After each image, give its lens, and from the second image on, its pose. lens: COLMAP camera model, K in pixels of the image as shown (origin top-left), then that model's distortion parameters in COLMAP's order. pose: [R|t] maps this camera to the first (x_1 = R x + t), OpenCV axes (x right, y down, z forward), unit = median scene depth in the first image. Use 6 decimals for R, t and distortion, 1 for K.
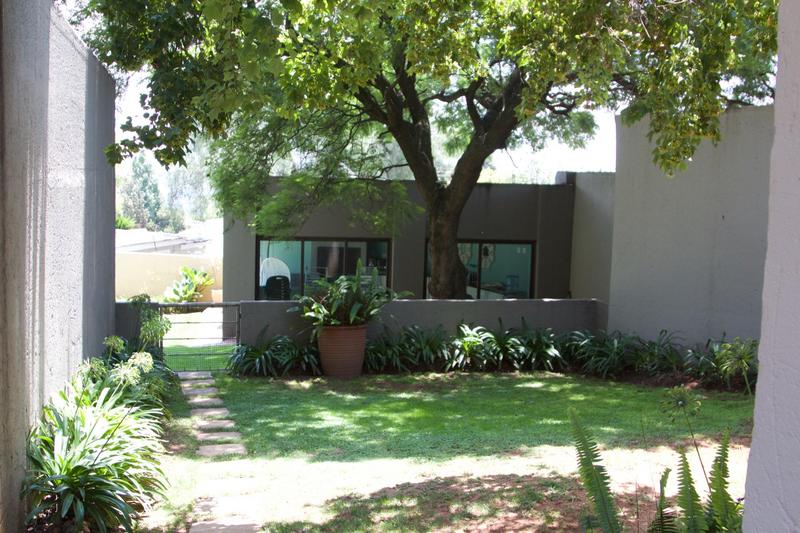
lens RADIAL K [[869.9, 0, 400.2], [0, 869.9, 266.7], [0, 0, 1]] dist [-0.097929, 0.000000]
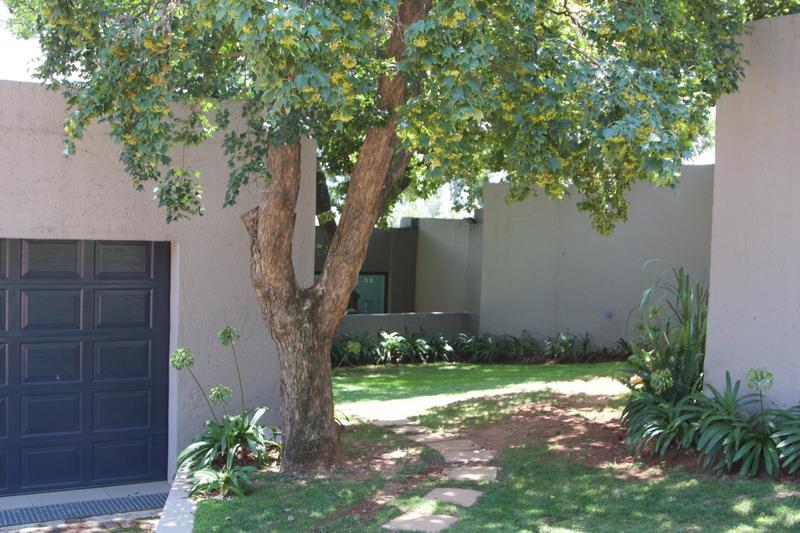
lens RADIAL K [[869.9, 0, 399.7], [0, 869.9, 265.9], [0, 0, 1]] dist [-0.097929, 0.000000]
pose [[0.959126, -0.008808, 0.282842, -0.303587], [0.020227, 0.999093, -0.037476, 0.015093], [-0.282256, 0.041666, 0.958434, -0.356356]]
